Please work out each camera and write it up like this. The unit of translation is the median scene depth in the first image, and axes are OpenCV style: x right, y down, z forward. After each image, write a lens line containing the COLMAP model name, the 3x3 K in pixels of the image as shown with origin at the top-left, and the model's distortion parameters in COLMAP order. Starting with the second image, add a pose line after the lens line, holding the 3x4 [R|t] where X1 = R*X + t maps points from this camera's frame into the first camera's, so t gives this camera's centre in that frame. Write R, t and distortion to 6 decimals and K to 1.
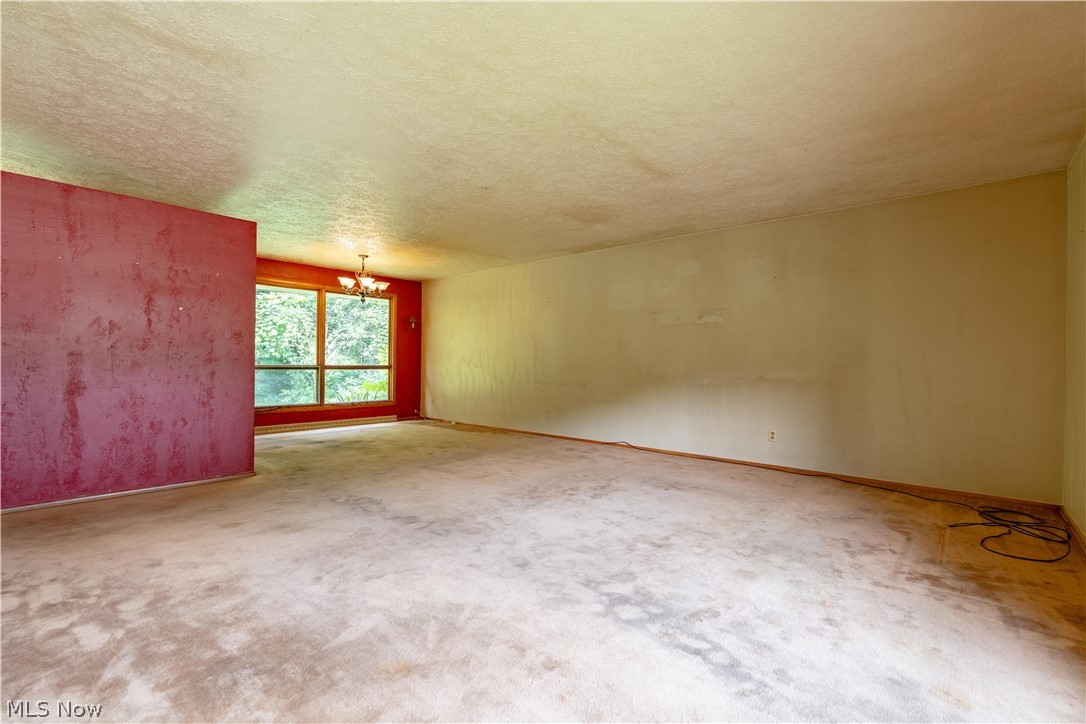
lens RADIAL K [[488.4, 0, 539.6], [0, 488.4, 355.0], [0, 0, 1]] dist [-0.005292, 0.000190]
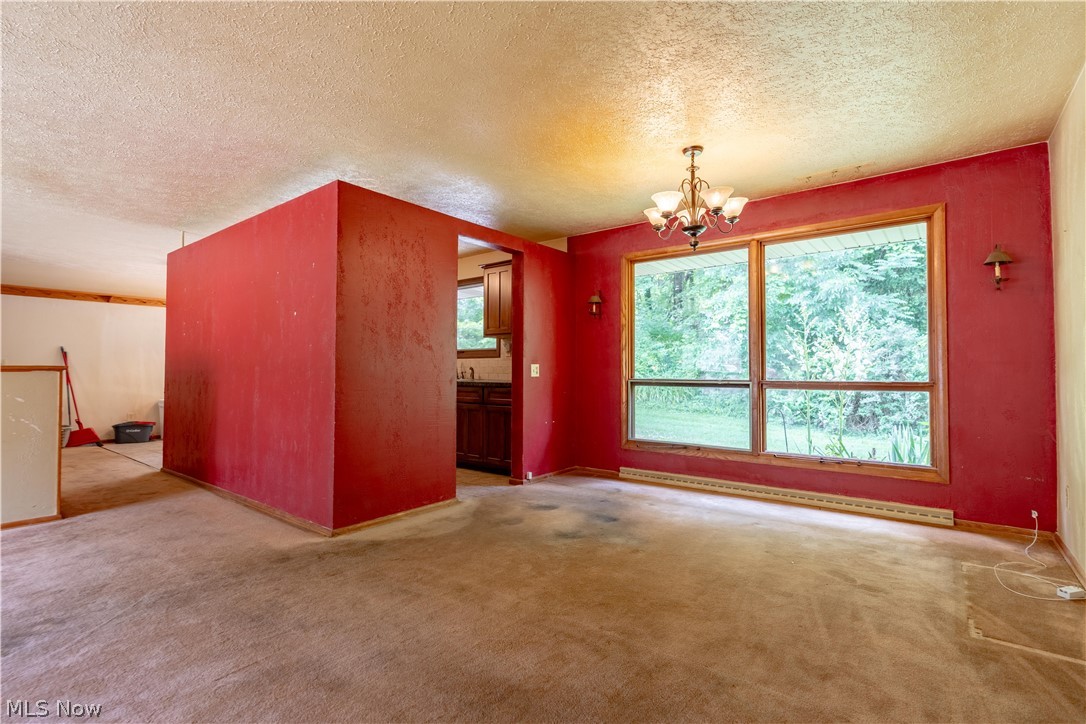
lens RADIAL K [[509.1, 0, 556.1], [0, 509.1, 359.9], [0, 0, 1]] dist [-0.009009, 0.001439]
pose [[0.074798, -0.032297, -0.996676, 0.104622], [0.018753, 0.999344, -0.030976, 0.012020], [0.997022, -0.016374, 0.075355, 0.753506]]
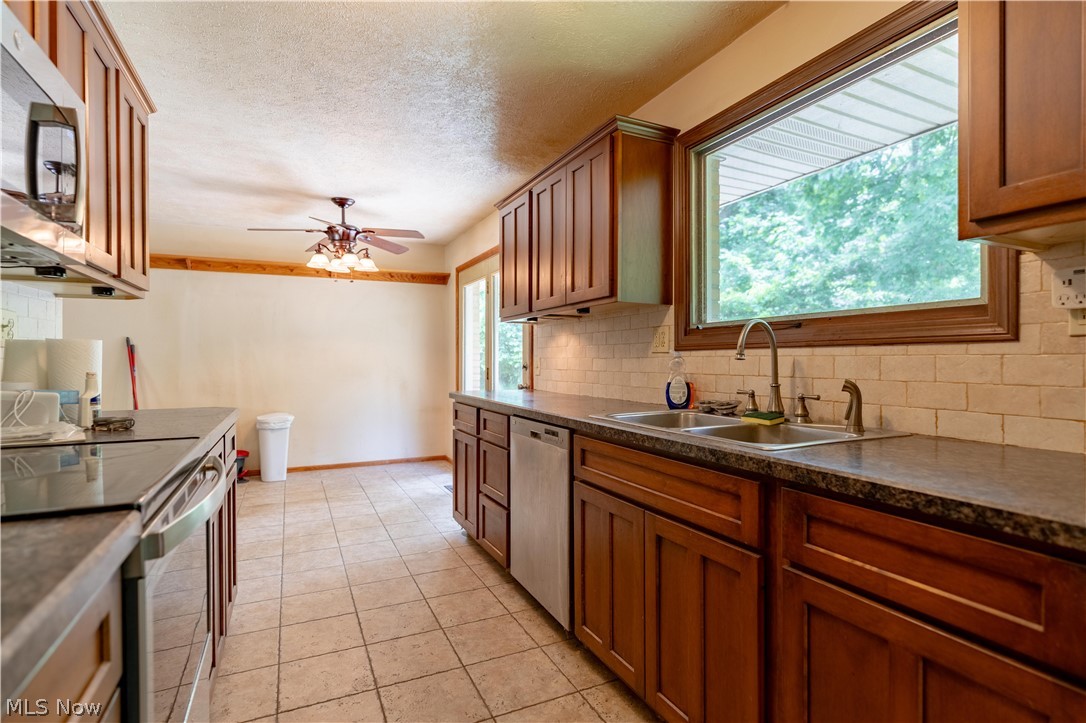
lens RADIAL K [[538.9, 0, 539.1], [0, 538.9, 358.9], [0, 0, 1]] dist [-0.004438, 0.002681]
pose [[-0.400164, -0.011062, -0.916377, -0.489404], [0.014844, 0.999718, -0.018550, -0.011697], [0.916324, -0.021025, -0.399886, 0.648627]]
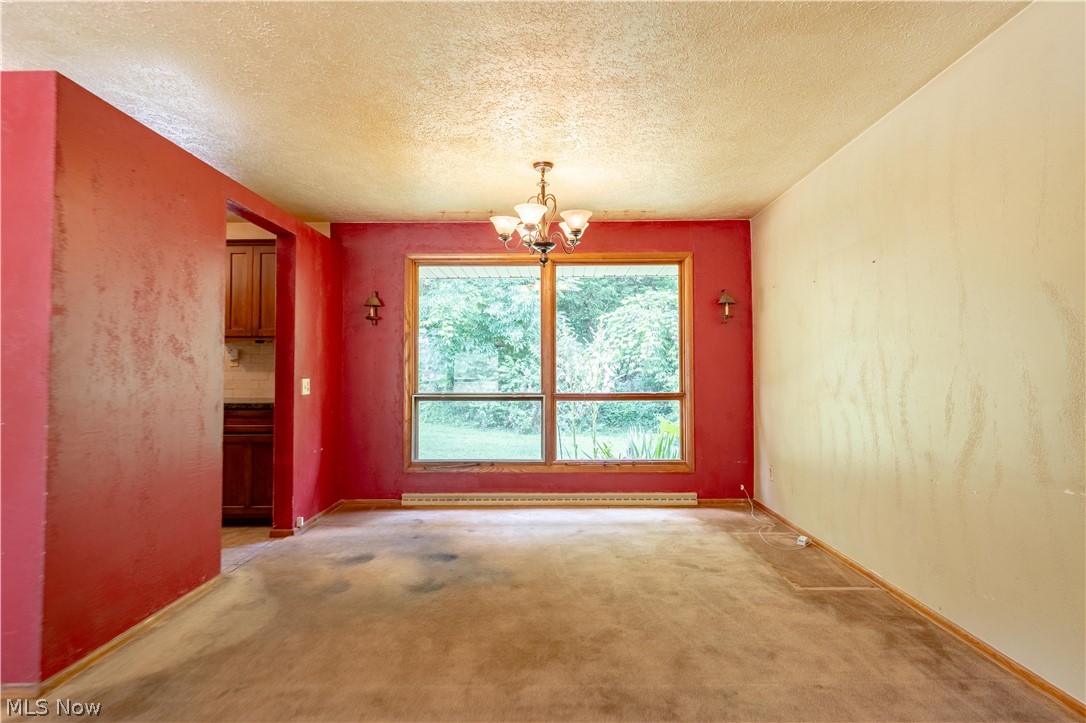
lens RADIAL K [[509.1, 0, 541.7], [0, 509.1, 364.8], [0, 0, 1]] dist [-0.009009, 0.001439]
pose [[0.657327, -0.027311, -0.753110, -0.000077], [0.025976, 0.999570, -0.013577, -0.004798], [0.753157, -0.010638, 0.657754, 0.615996]]
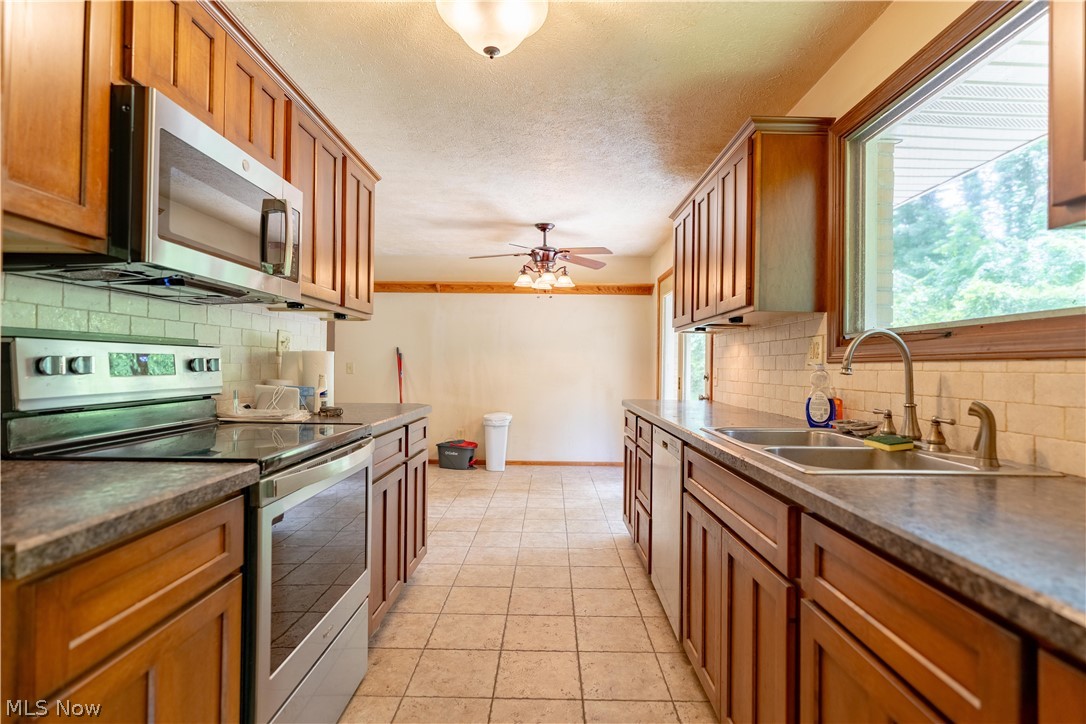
lens RADIAL K [[538.9, 0, 542.0], [0, 538.9, 359.0], [0, 0, 1]] dist [-0.004438, 0.002681]
pose [[-0.759016, -0.028911, -0.650430, -0.513439], [-0.008271, 0.999361, -0.034768, -0.012153], [0.651019, -0.021010, -0.758770, 0.717981]]
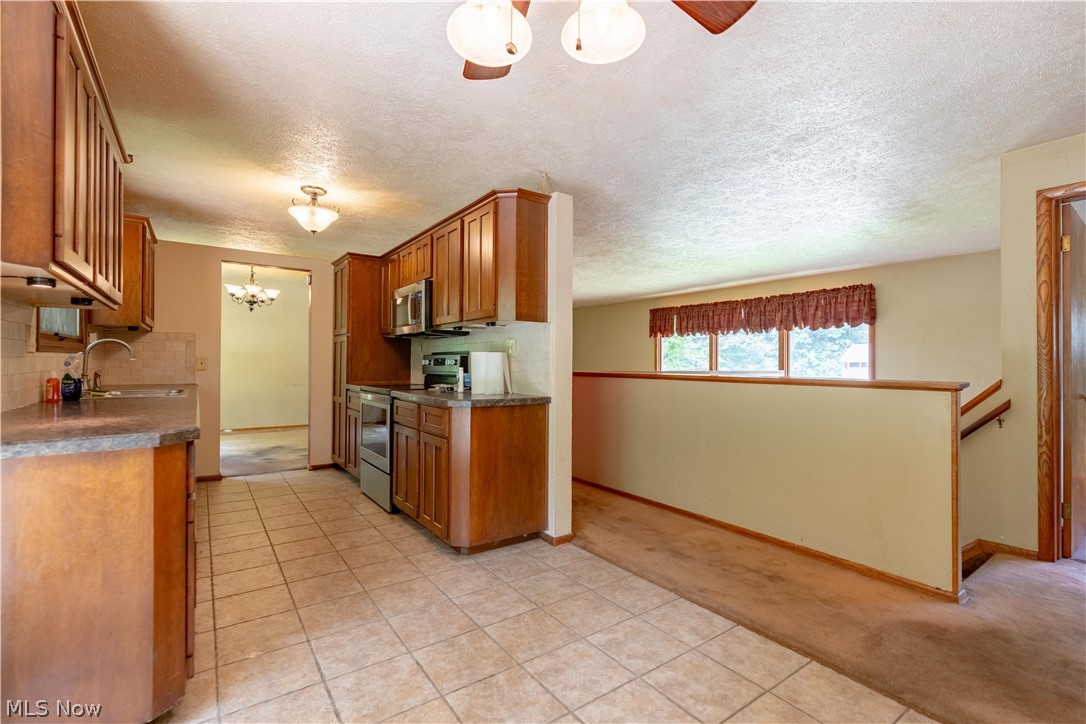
lens RADIAL K [[488.4, 0, 547.0], [0, 488.4, 360.2], [0, 0, 1]] dist [-0.005292, 0.000190]
pose [[0.224205, -0.003313, 0.974536, -1.081955], [-0.023467, 0.999686, 0.008797, -0.026764], [-0.974259, -0.024842, 0.224056, 0.180313]]
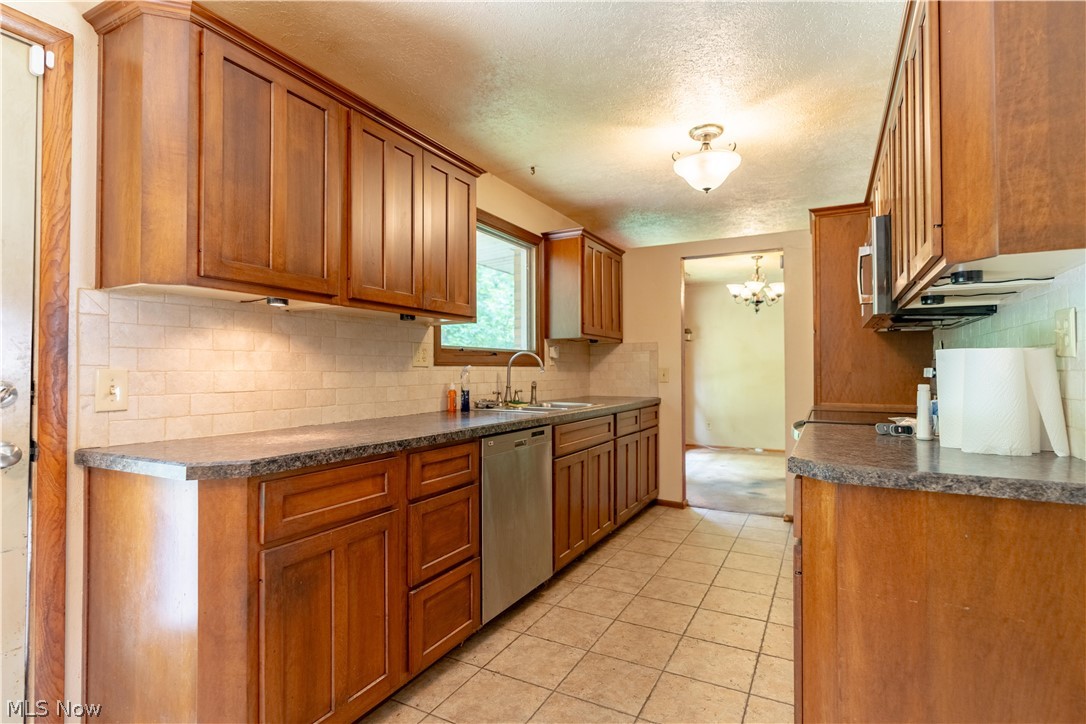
lens RADIAL K [[538.9, 0, 542.6], [0, 538.9, 361.2], [0, 0, 1]] dist [-0.004438, 0.002681]
pose [[0.972838, -0.007635, 0.231361, -0.852772], [0.007055, 0.999970, 0.003335, -0.025962], [-0.231379, -0.001612, 0.972862, 0.175219]]
